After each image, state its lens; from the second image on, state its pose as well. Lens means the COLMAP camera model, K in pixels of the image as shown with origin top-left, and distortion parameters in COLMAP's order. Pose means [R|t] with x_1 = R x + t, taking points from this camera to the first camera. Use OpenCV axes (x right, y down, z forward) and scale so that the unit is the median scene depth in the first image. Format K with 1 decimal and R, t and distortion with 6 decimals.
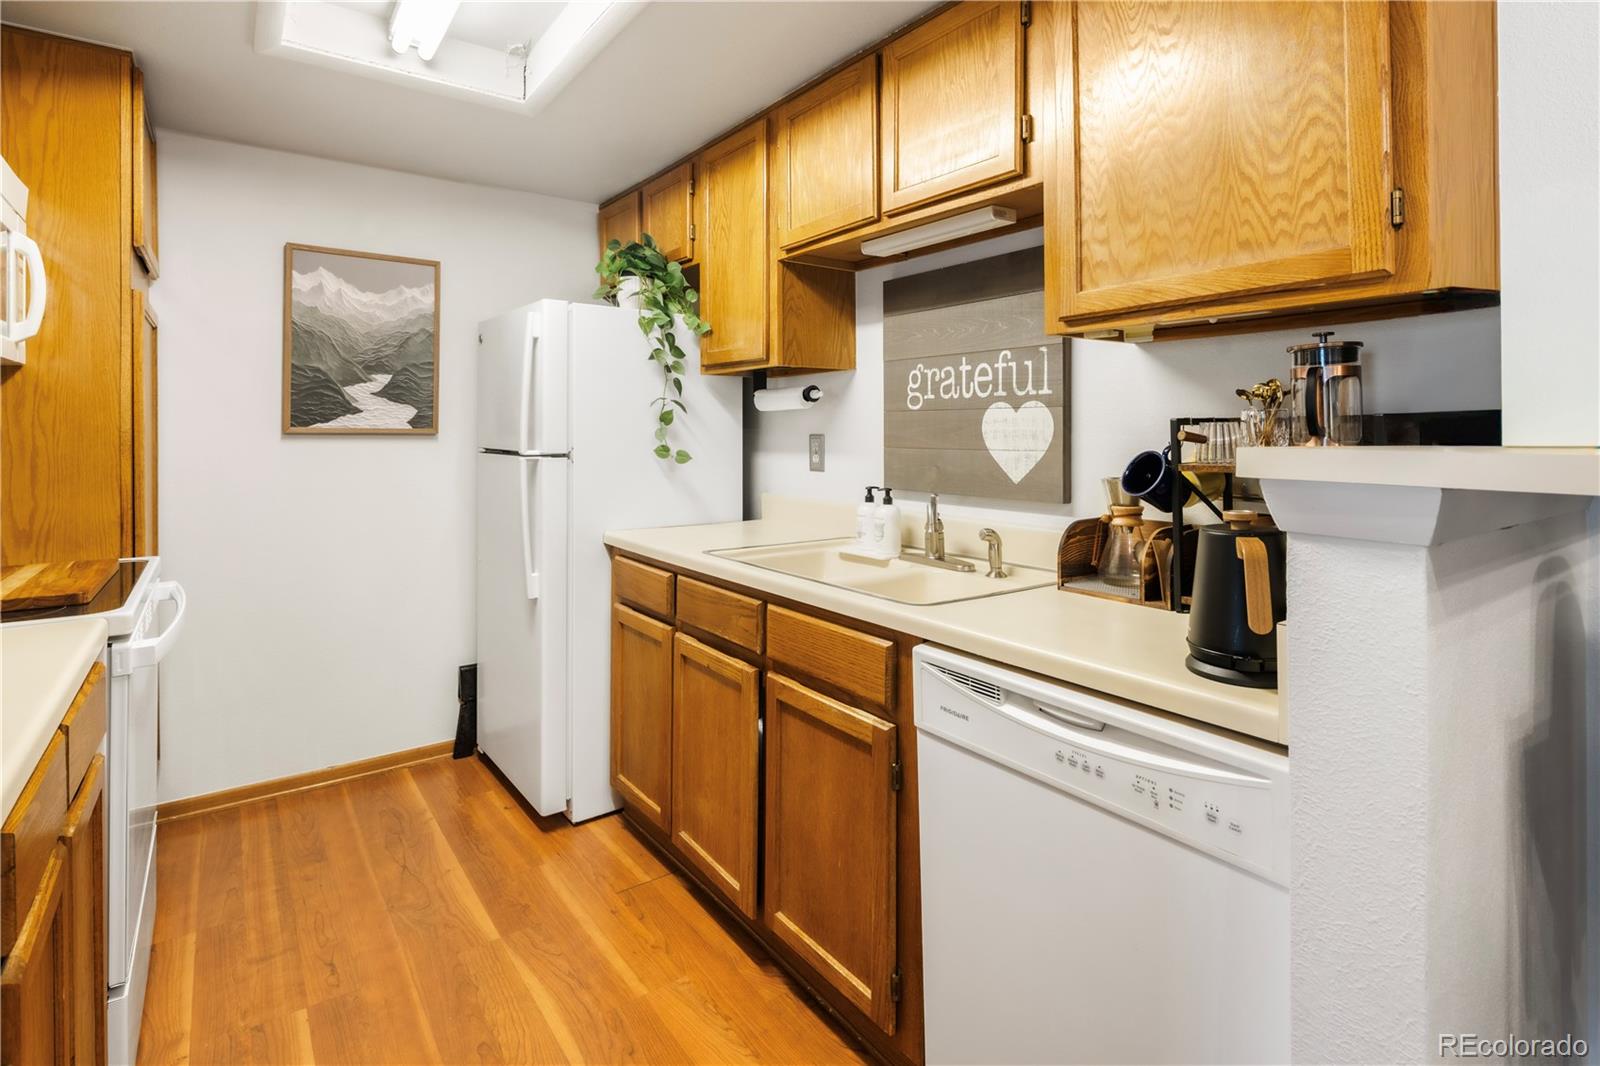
lens RADIAL K [[793.9, 0, 818.8], [0, 793.9, 427.5], [0, 0, 1]] dist [0.011081, -0.004982]
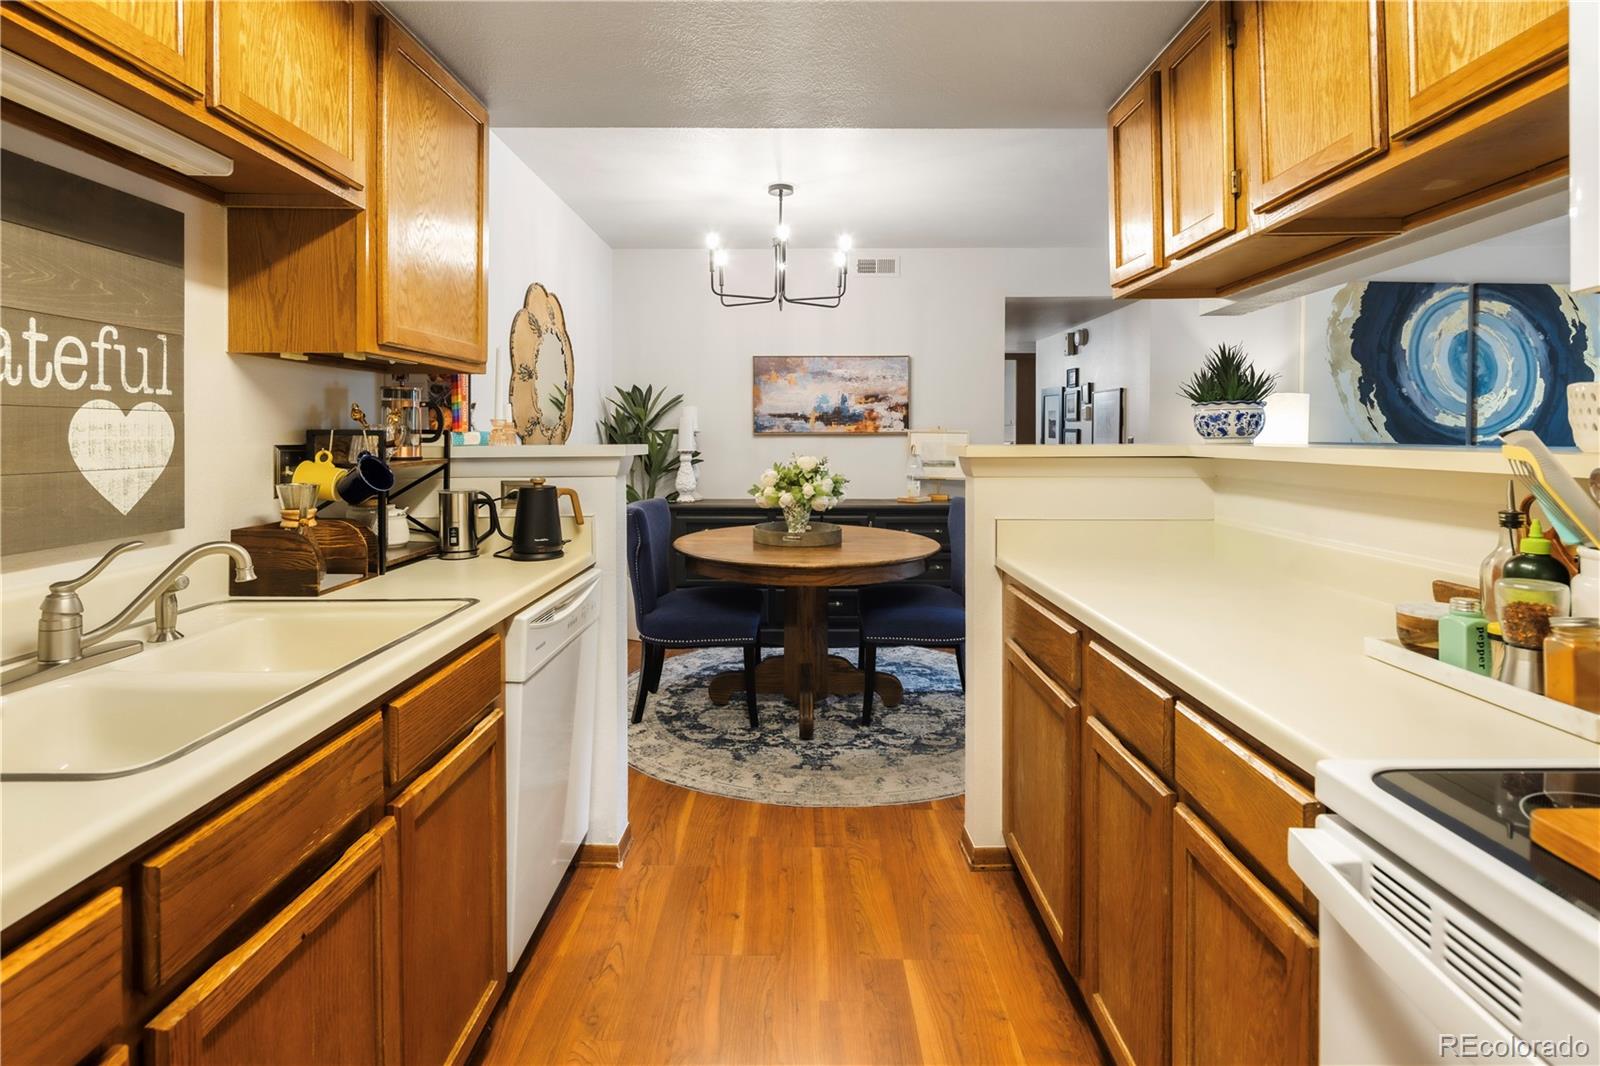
lens RADIAL K [[793.9, 0, 802.6], [0, 793.9, 442.8], [0, 0, 1]] dist [0.011081, -0.004982]
pose [[-0.785534, -0.005069, 0.618797, -0.664101], [-0.001003, 0.999976, 0.006918, -0.000223], [-0.618817, 0.004814, -0.785520, 1.157804]]
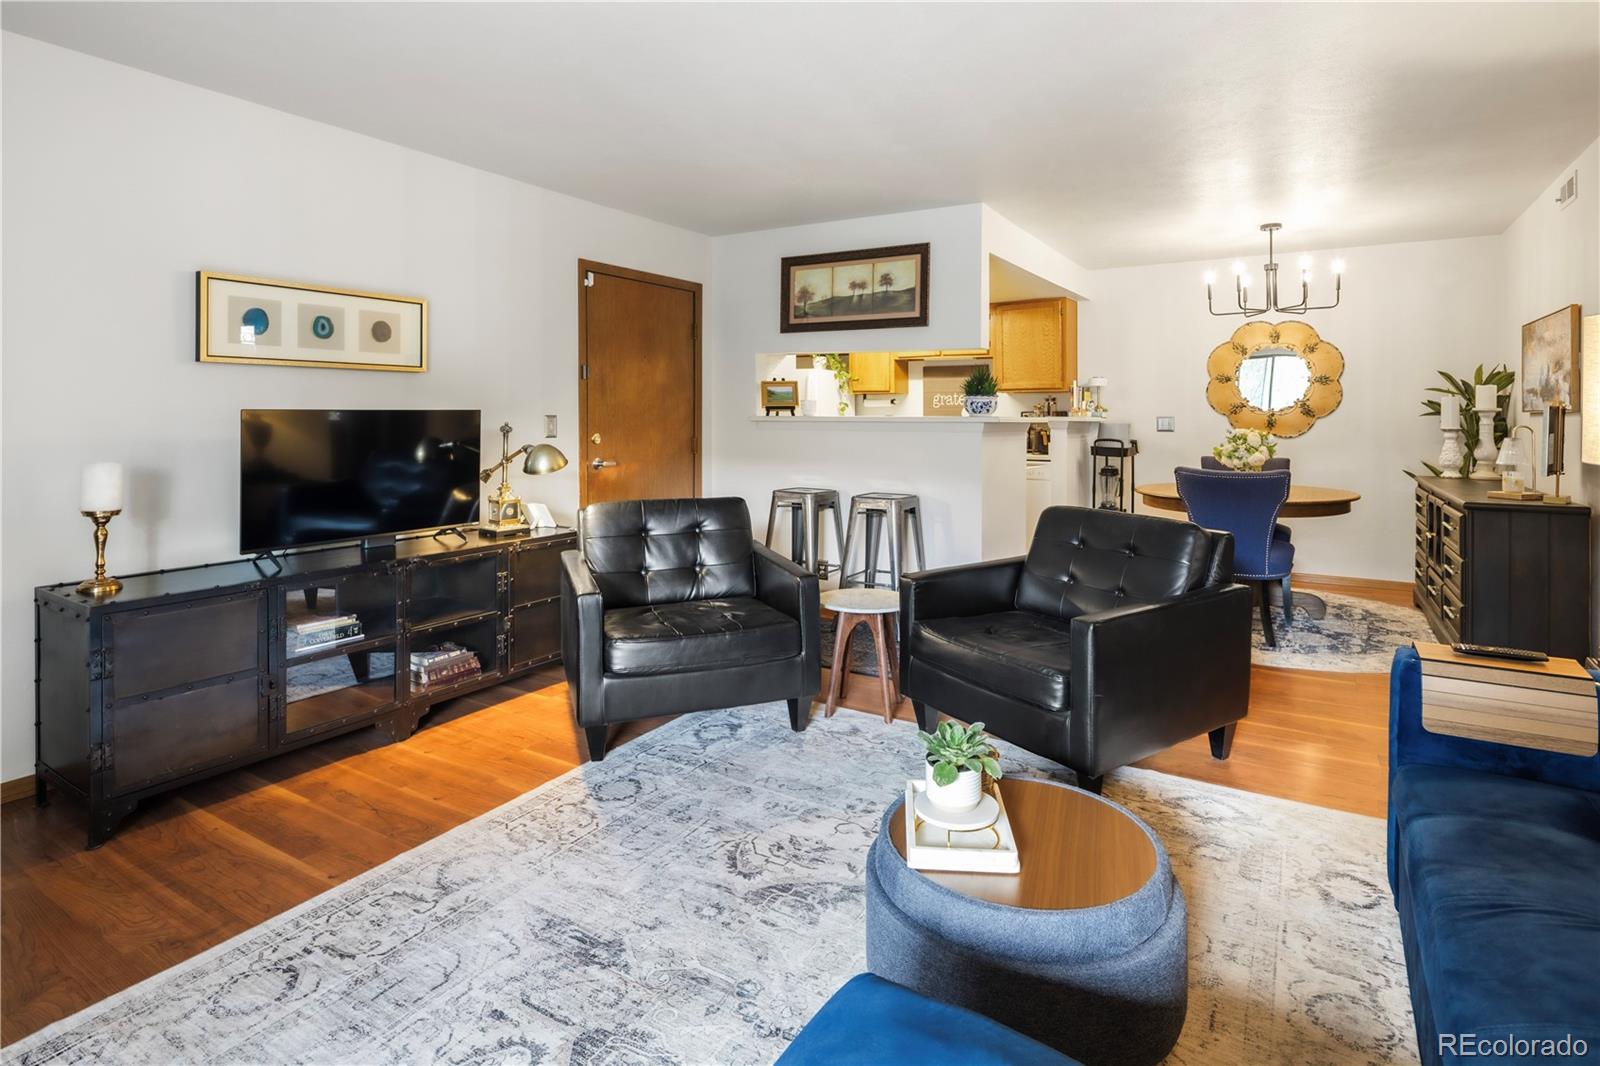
lens RADIAL K [[793.9, 0, 815.7], [0, 793.9, 411.4], [0, 0, 1]] dist [0.011081, -0.004982]
pose [[0.940267, 0.004720, 0.340406, -1.630808], [-0.004651, 0.999989, -0.001020, -0.002154], [-0.340407, -0.000624, 0.940278, -2.127080]]
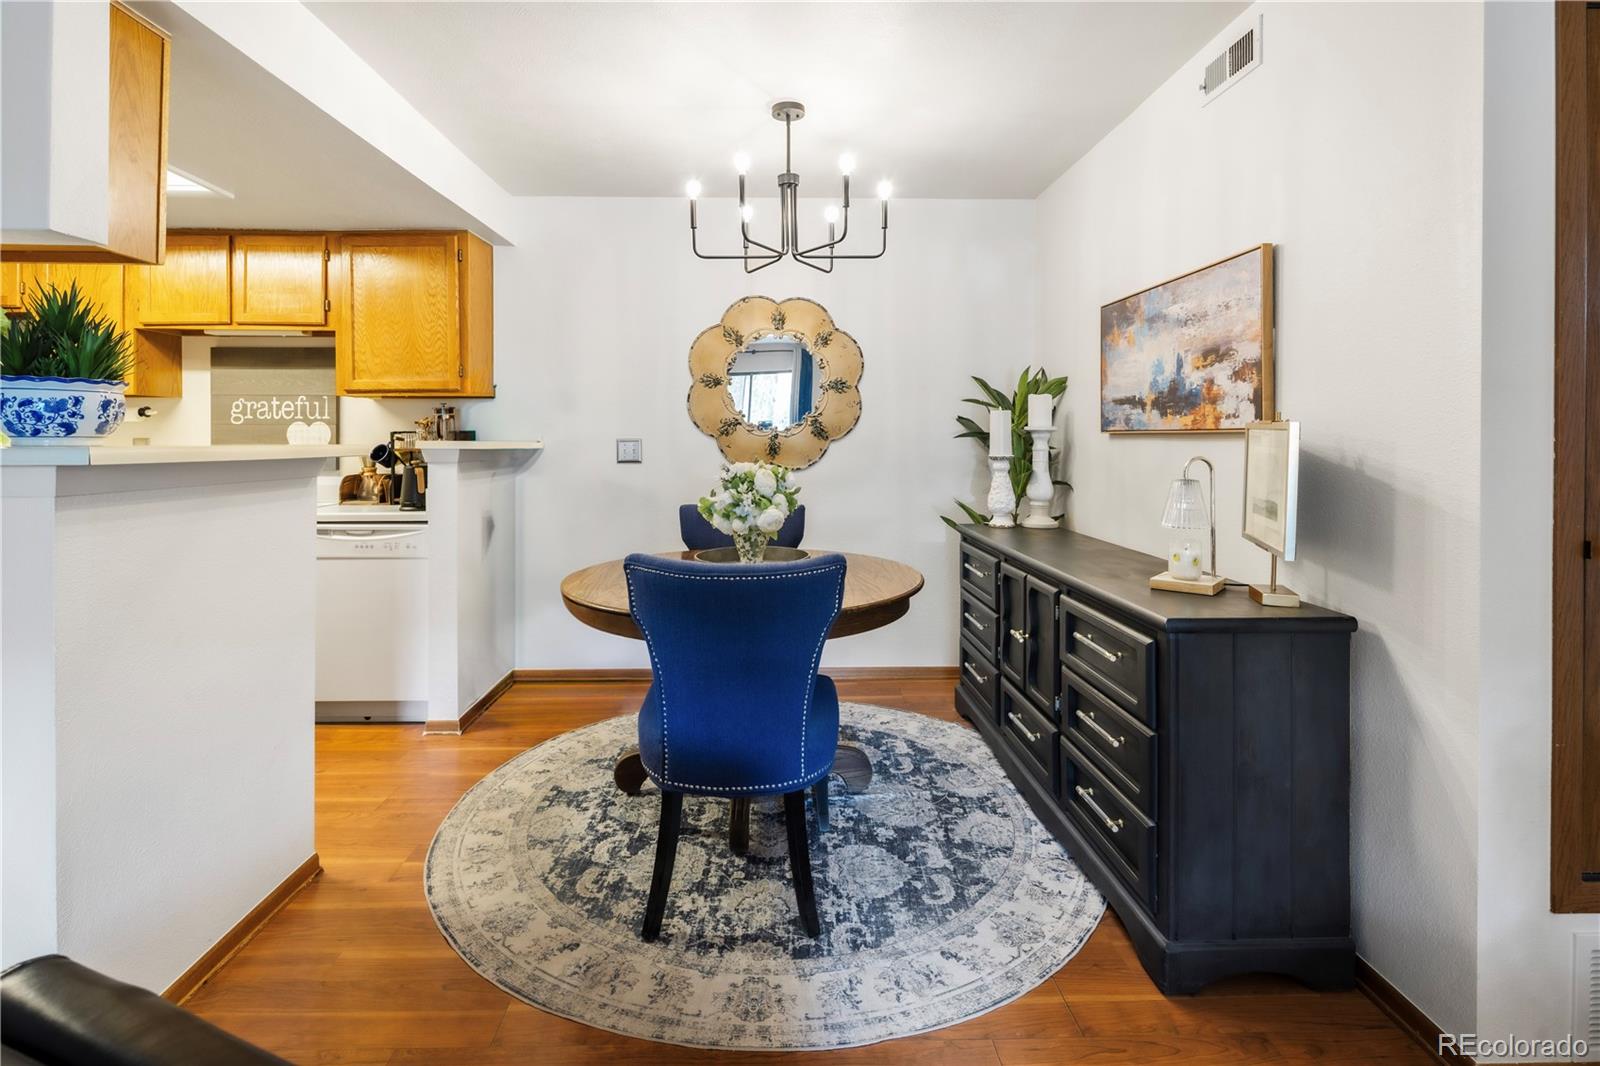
lens RADIAL K [[793.9, 0, 767.2], [0, 793.9, 436.9], [0, 0, 1]] dist [0.011081, -0.004982]
pose [[0.619261, -0.000531, 0.785185, -0.603237], [-0.004108, 0.999984, 0.003916, -0.006560], [-0.785174, -0.005650, 0.619249, -1.137871]]
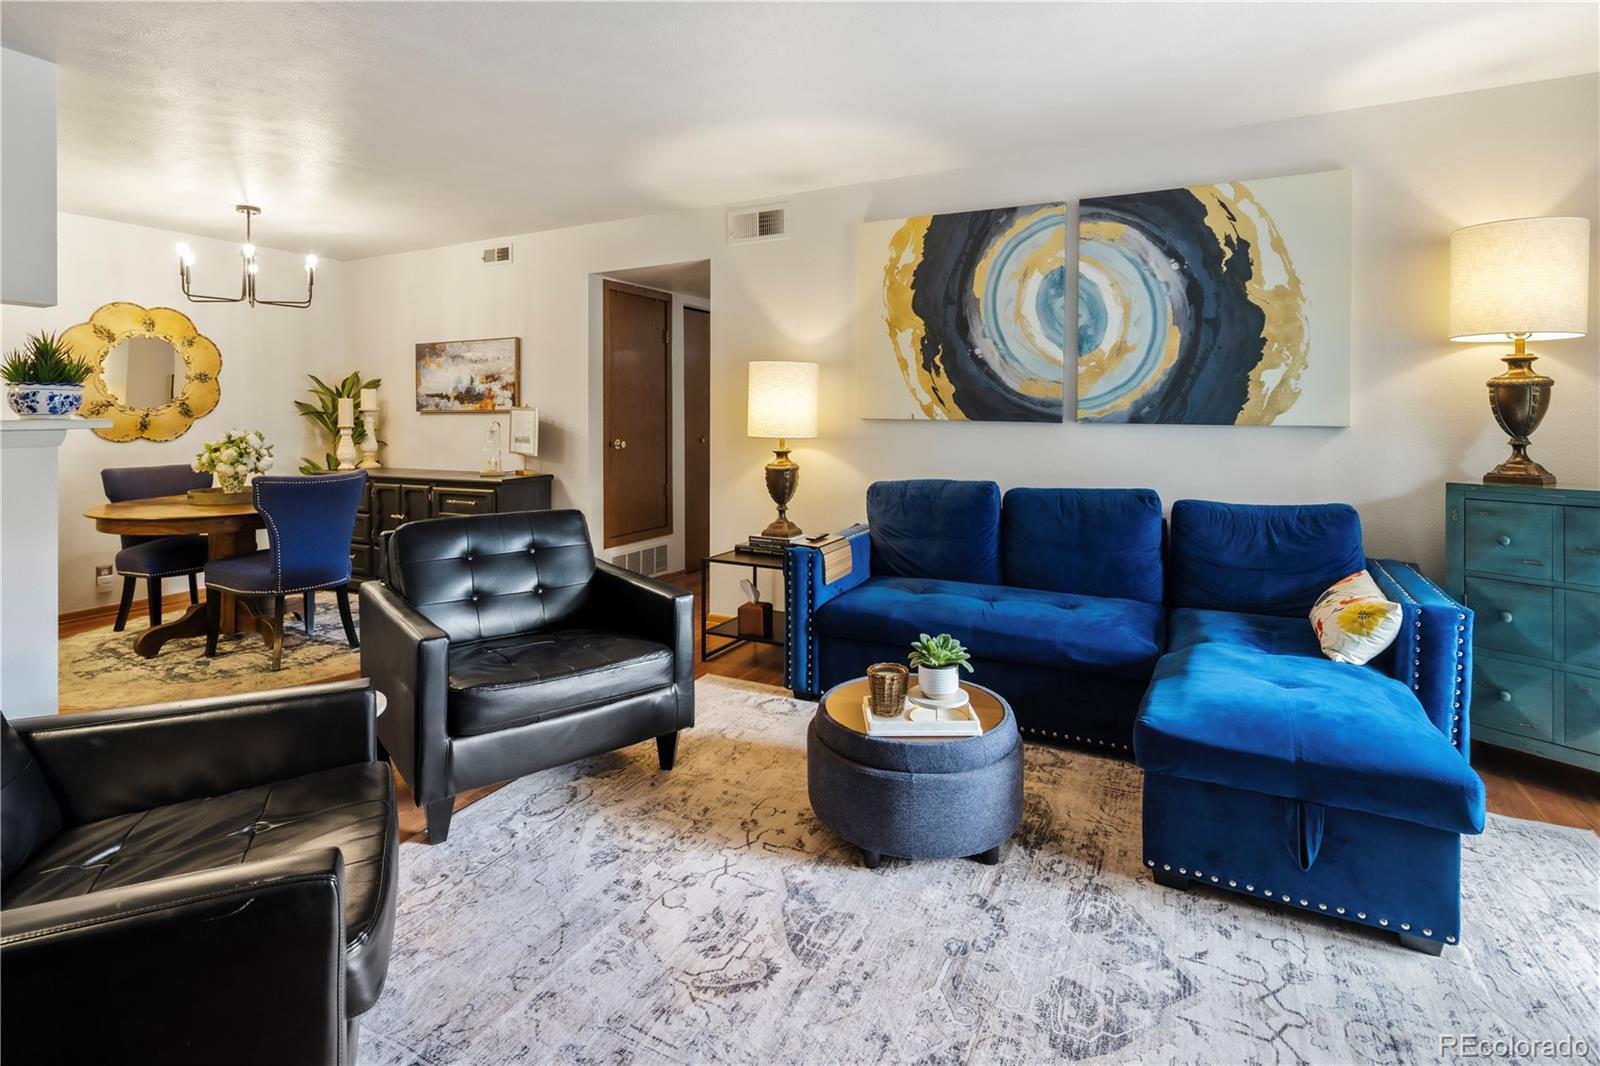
lens RADIAL K [[793.9, 0, 800.0], [0, 793.9, 412.8], [0, 0, 1]] dist [0.011081, -0.004982]
pose [[-0.406607, 0.003664, 0.913596, -2.160565], [0.002049, 0.999993, -0.003099, 0.003565], [-0.913601, 0.000612, -0.406611, -0.792052]]
